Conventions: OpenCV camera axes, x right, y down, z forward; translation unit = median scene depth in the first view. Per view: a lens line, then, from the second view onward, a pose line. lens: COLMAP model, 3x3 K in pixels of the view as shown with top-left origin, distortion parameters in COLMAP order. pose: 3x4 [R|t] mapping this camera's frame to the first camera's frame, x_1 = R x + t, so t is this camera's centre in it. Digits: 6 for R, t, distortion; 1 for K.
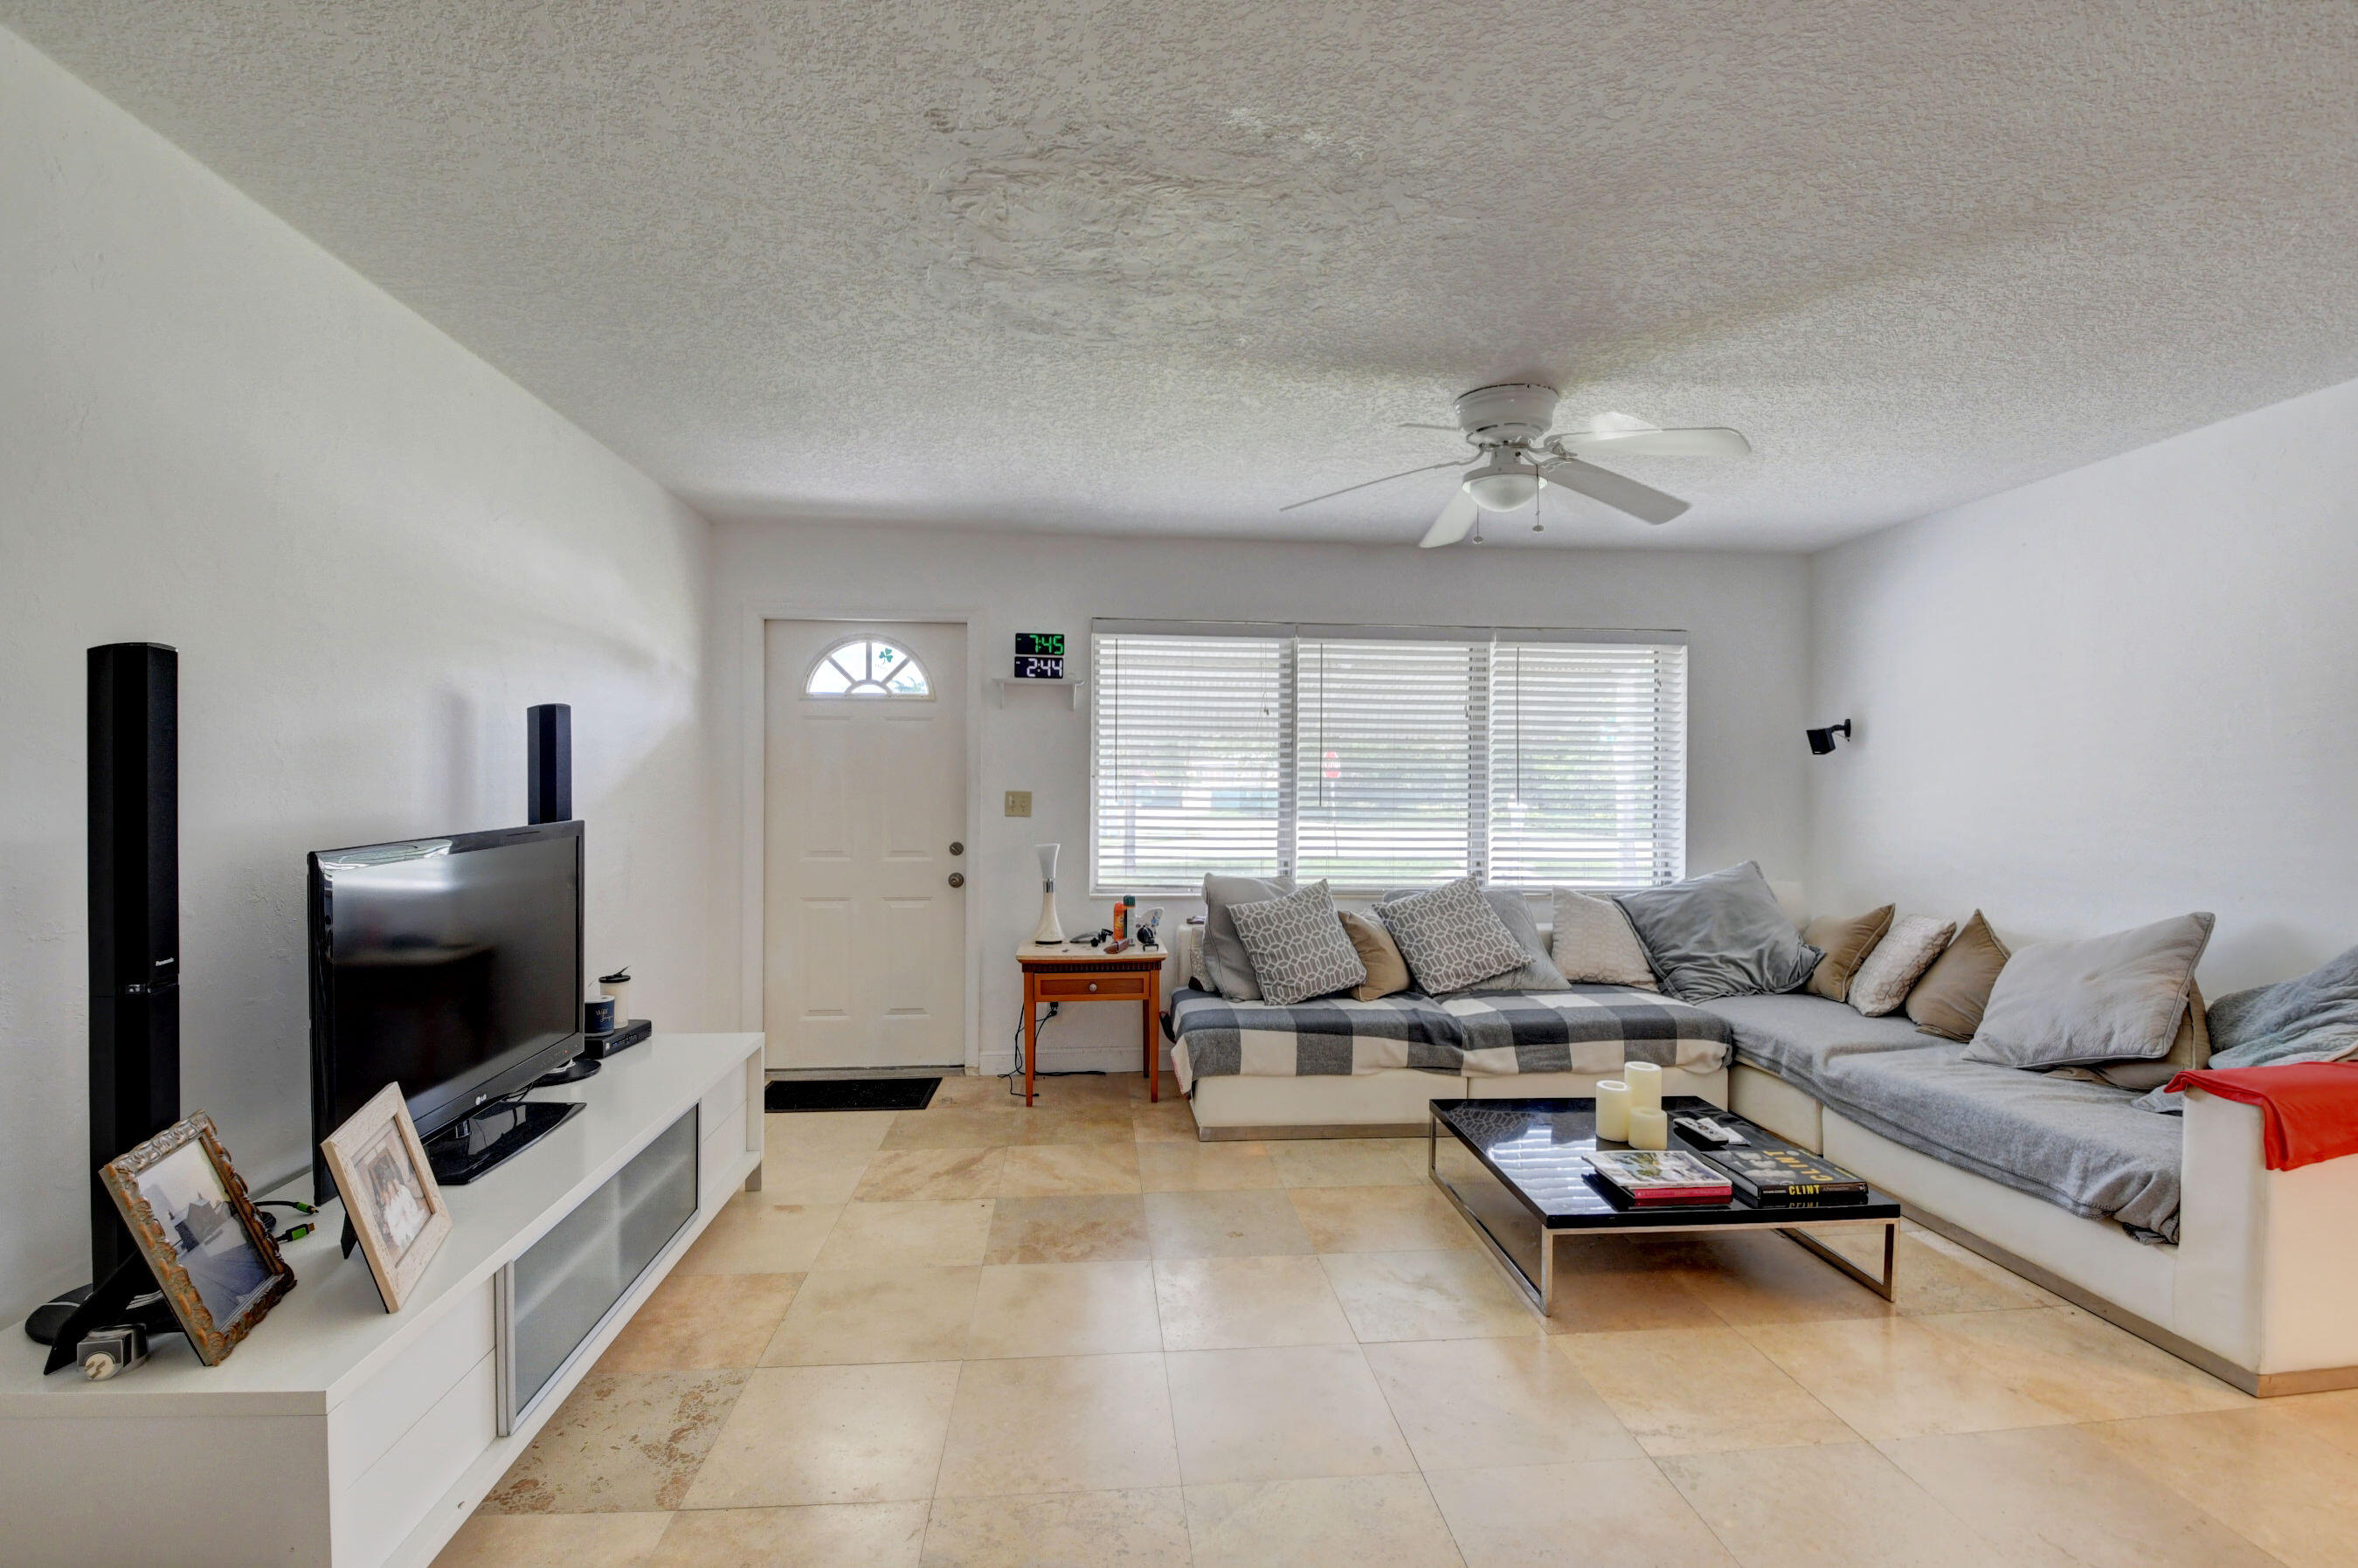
lens RADIAL K [[1031.6, 0, 1176.2], [0, 1031.6, 791.9], [0, 0, 1]] dist [0.001131, -0.018621]
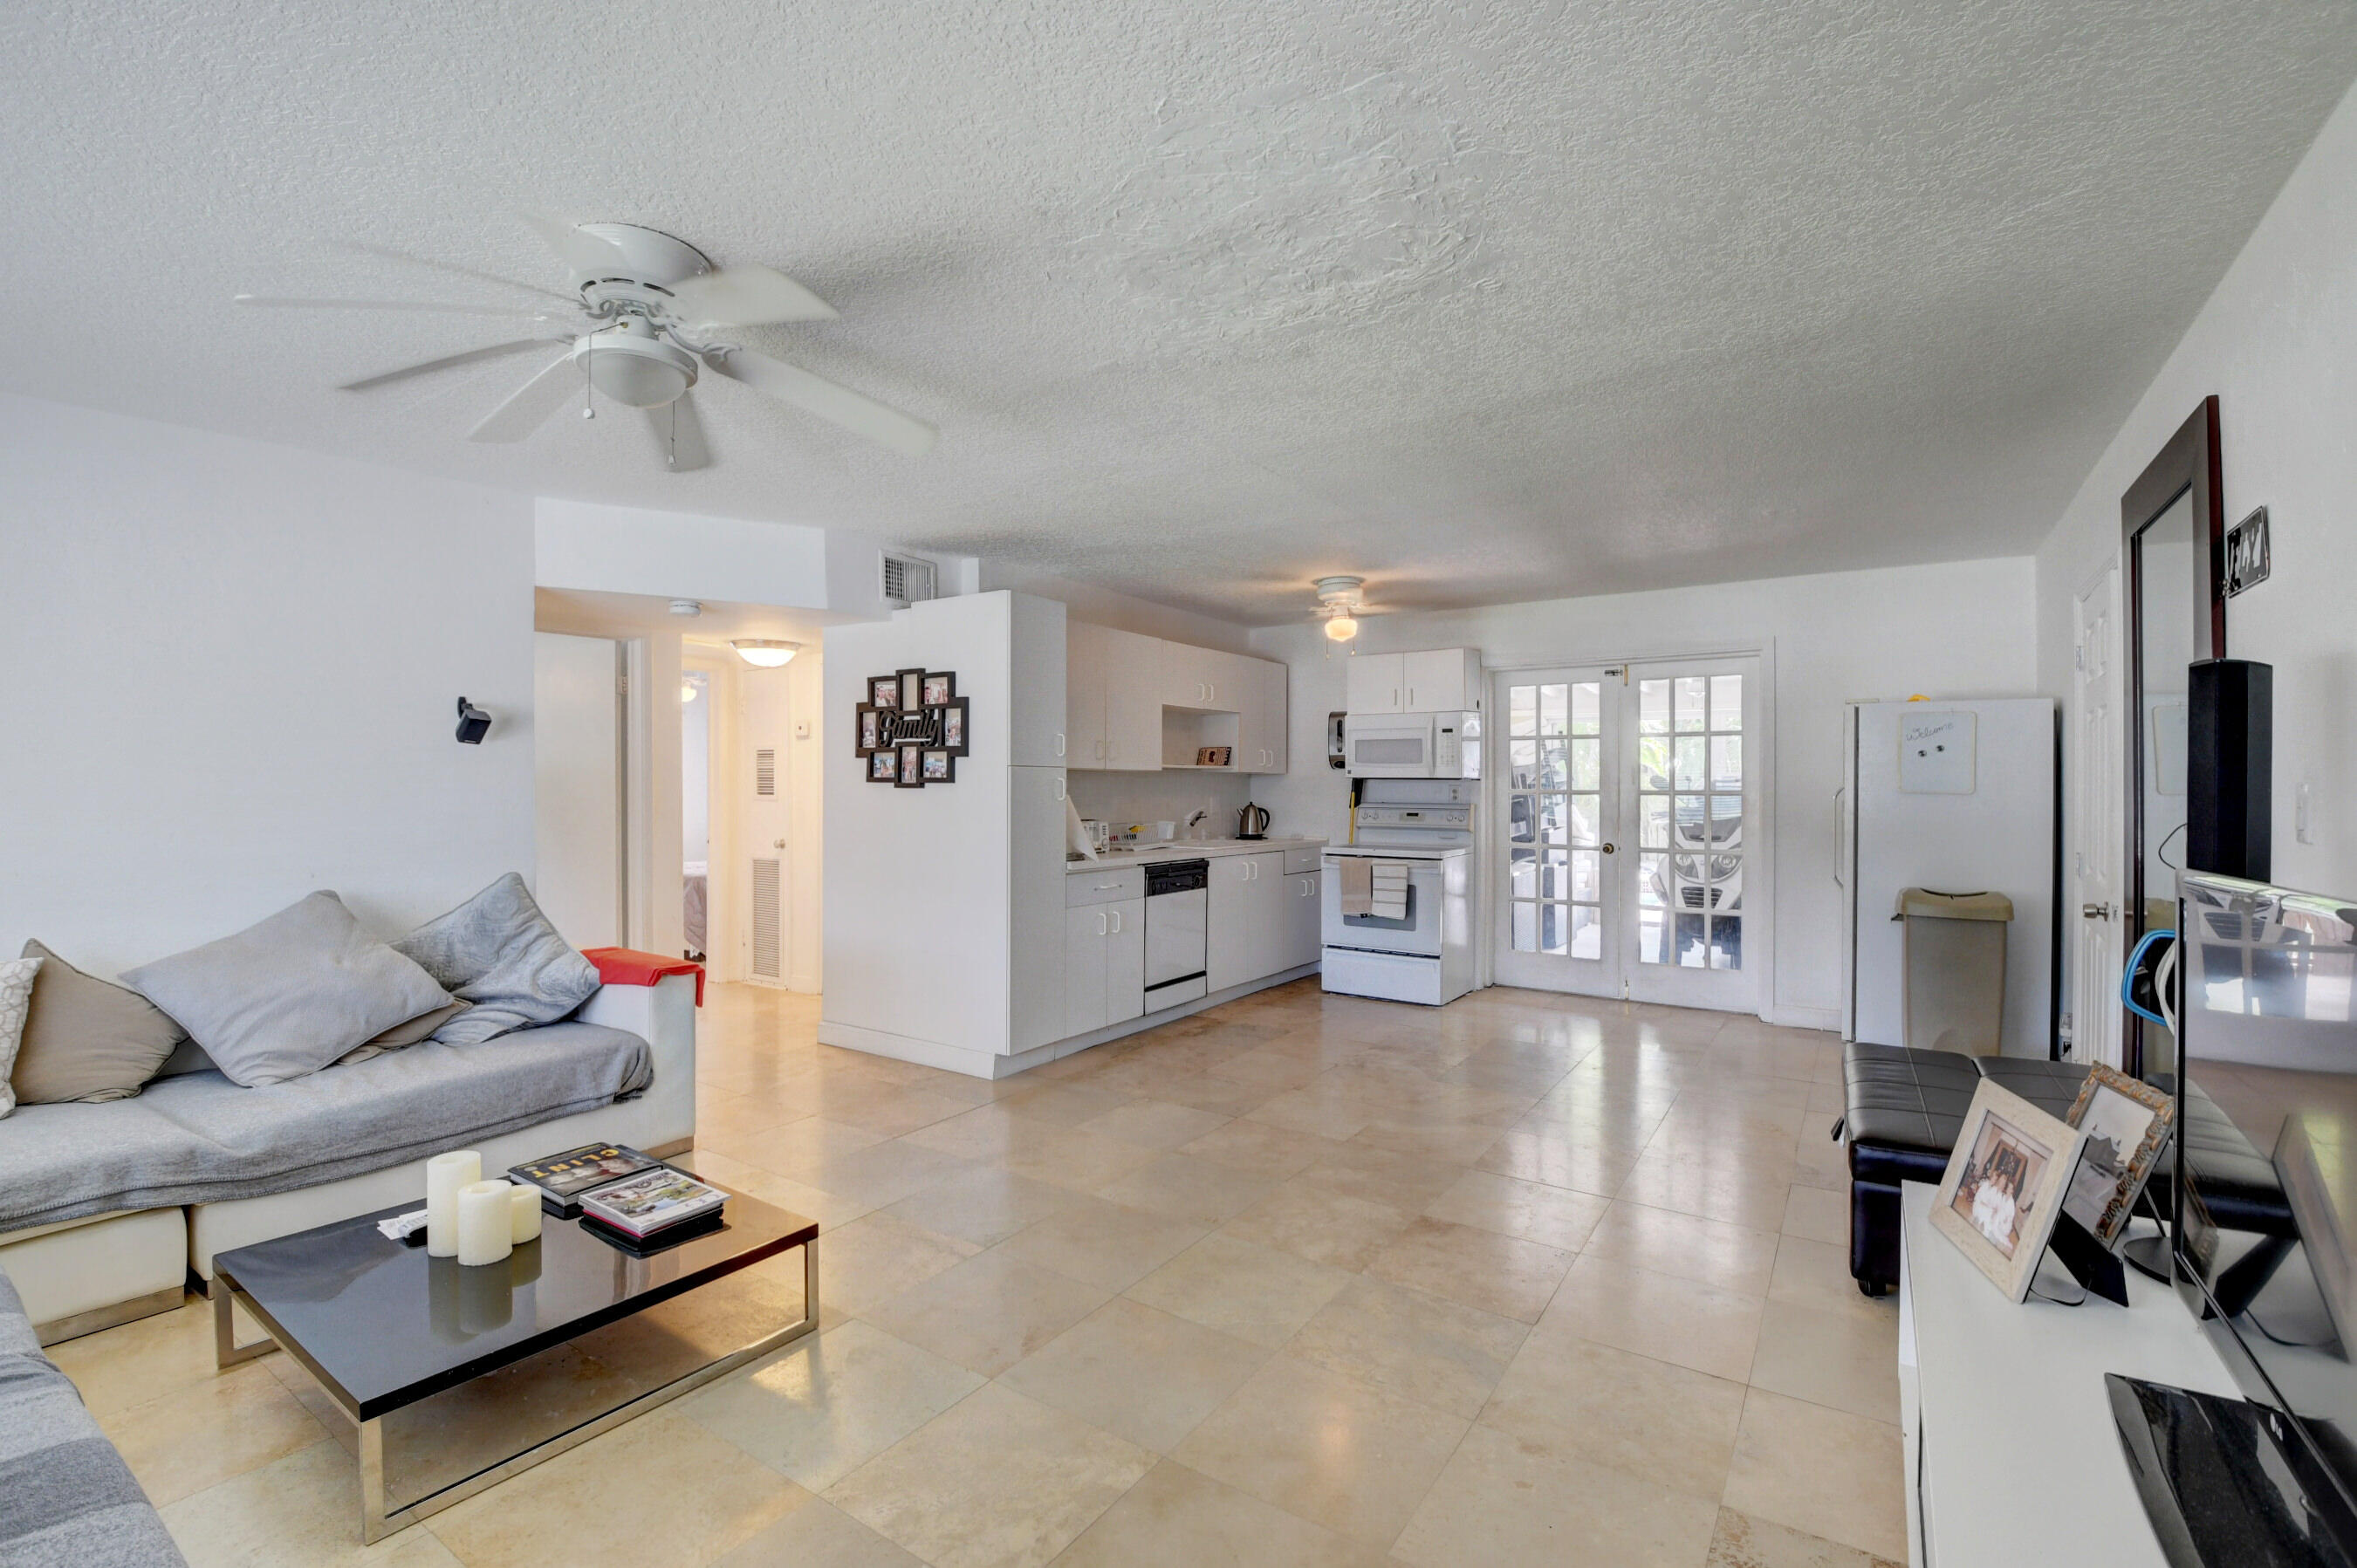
lens RADIAL K [[1033.6, 0, 1176.0], [0, 1033.6, 779.2], [0, 0, 1]] dist [0.006555, -0.020899]
pose [[-0.780201, -0.005621, 0.625504, -0.343804], [-0.002141, 0.999978, 0.006315, -0.009822], [-0.625525, 0.003588, -0.780196, 1.040734]]
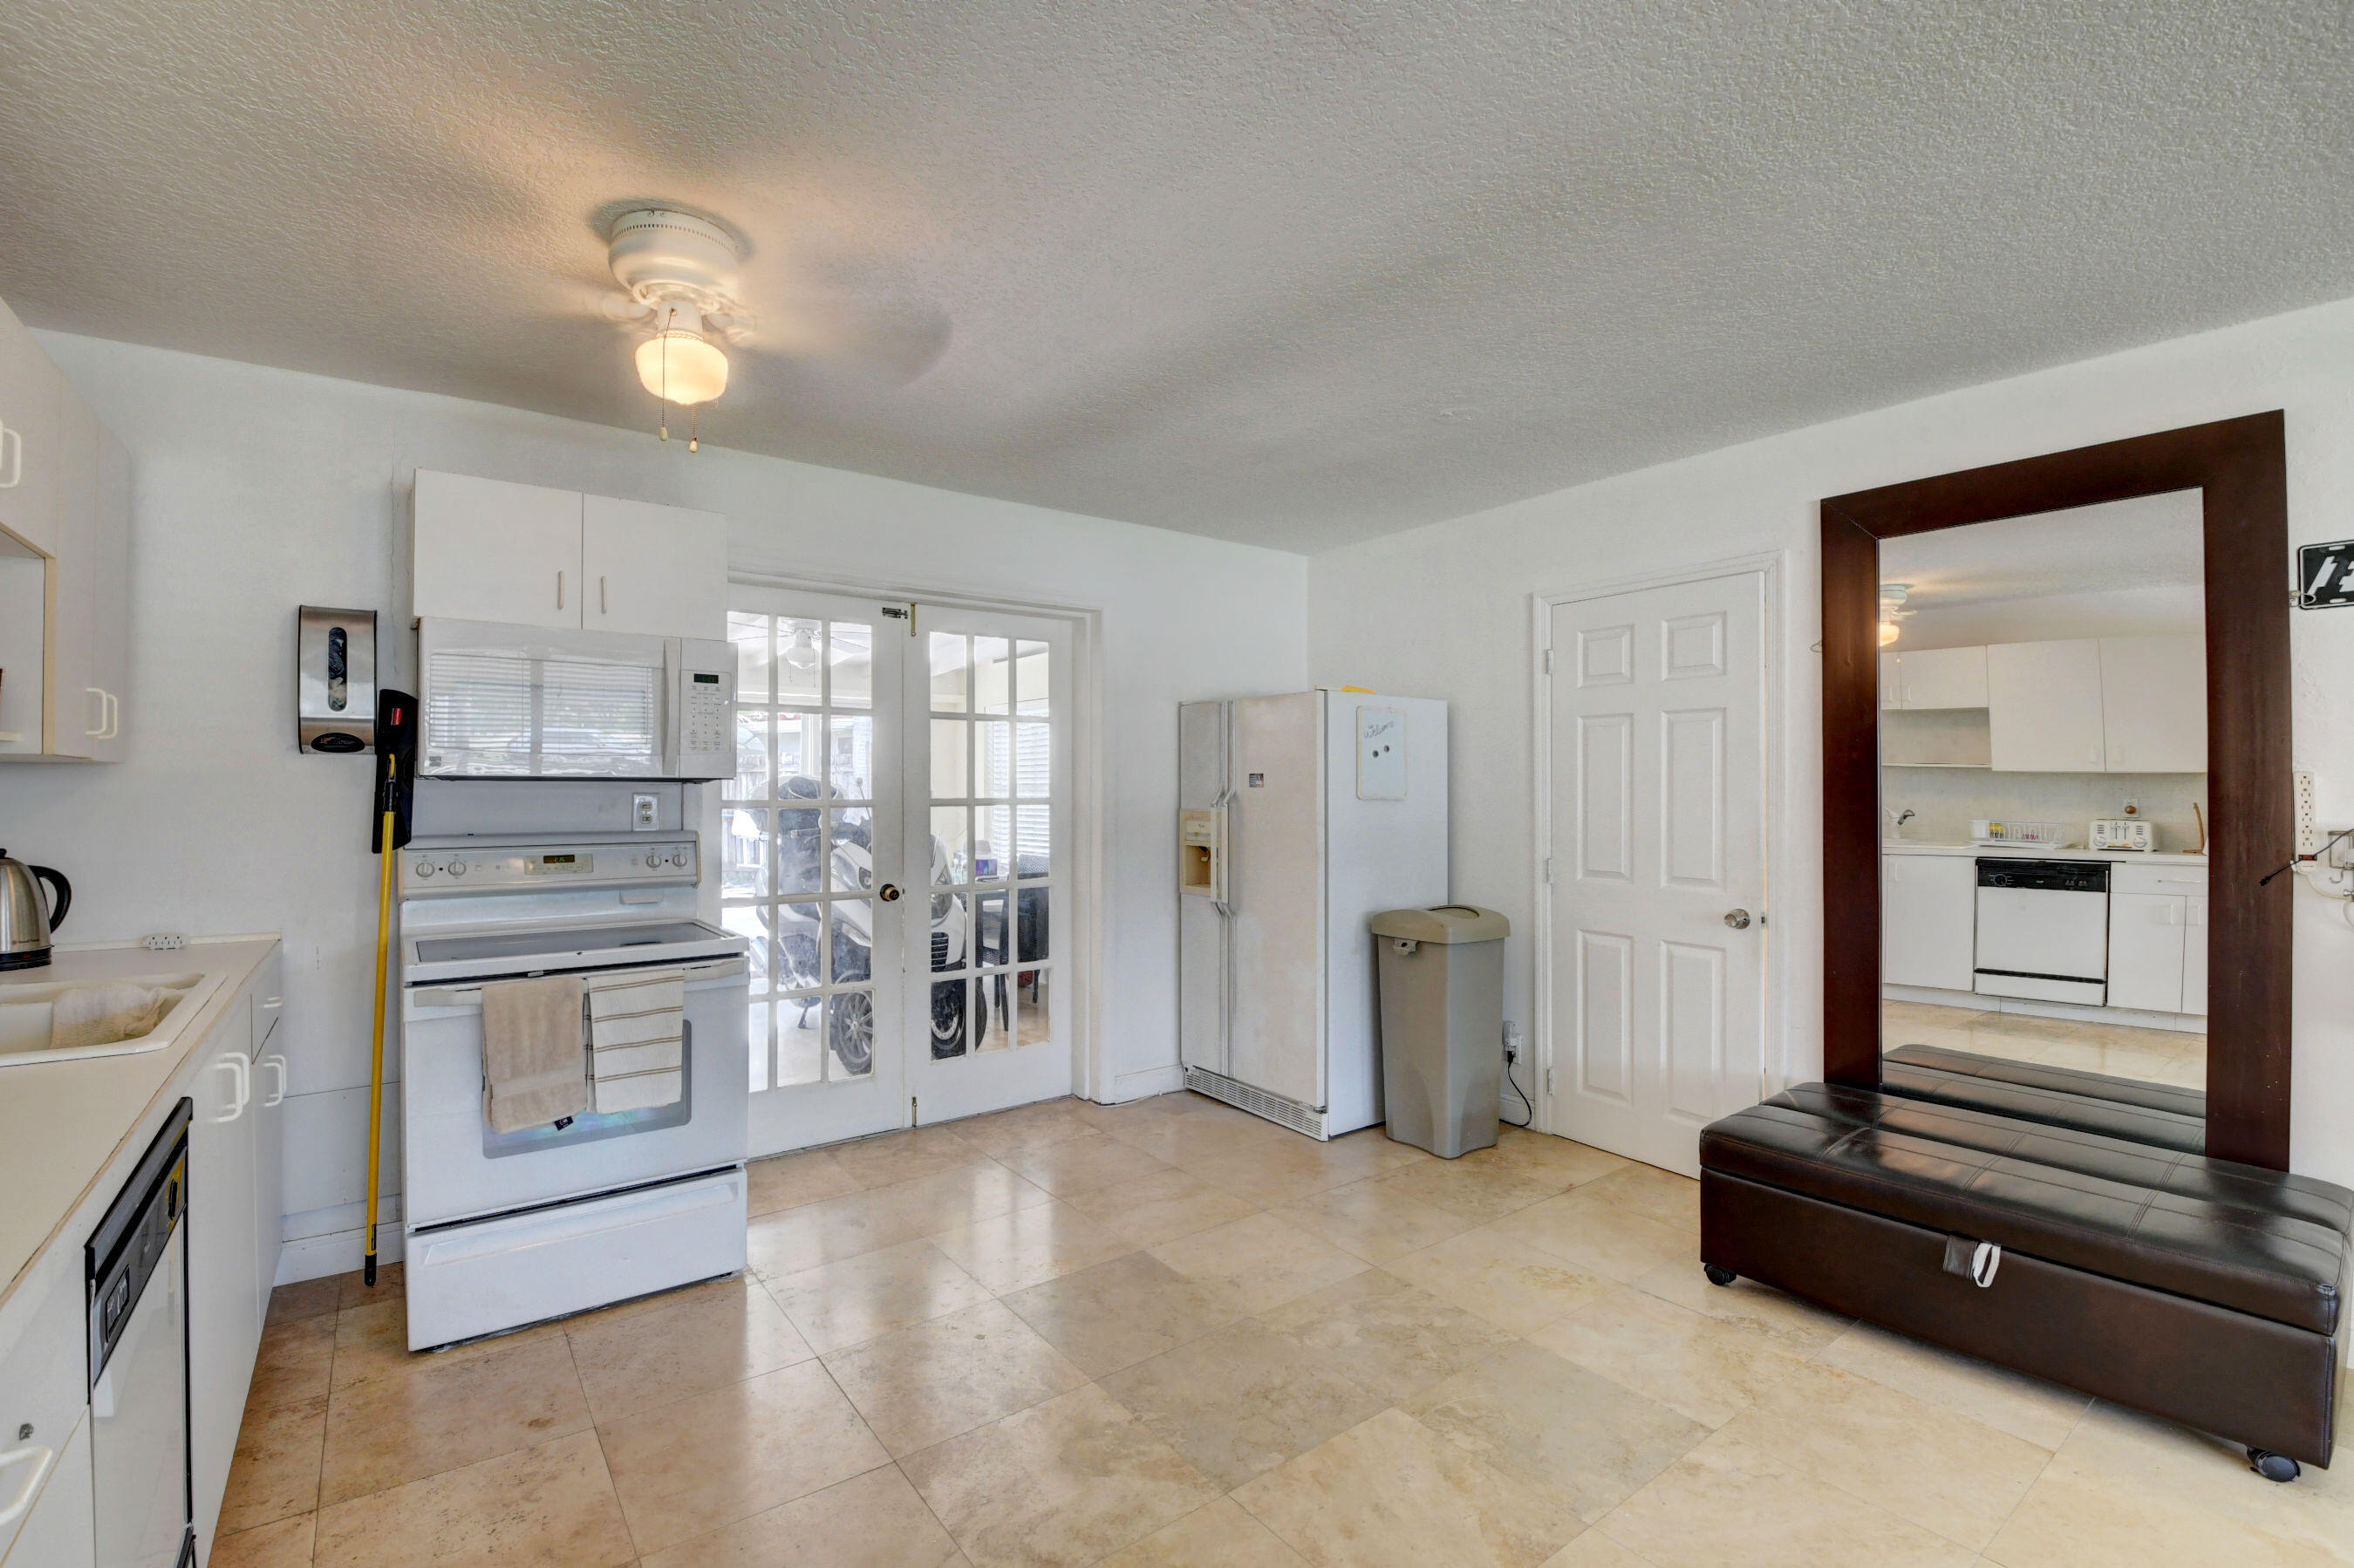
lens RADIAL K [[1028.5, 0, 1177.0], [0, 1028.5, 784.0], [0, 0, 1]] dist [0.001638, -0.015761]
pose [[-0.847553, -0.008429, -0.530644, 0.466910], [-0.009419, 0.999955, -0.000839, -0.000476], [0.530628, 0.004287, -0.847594, 0.328153]]
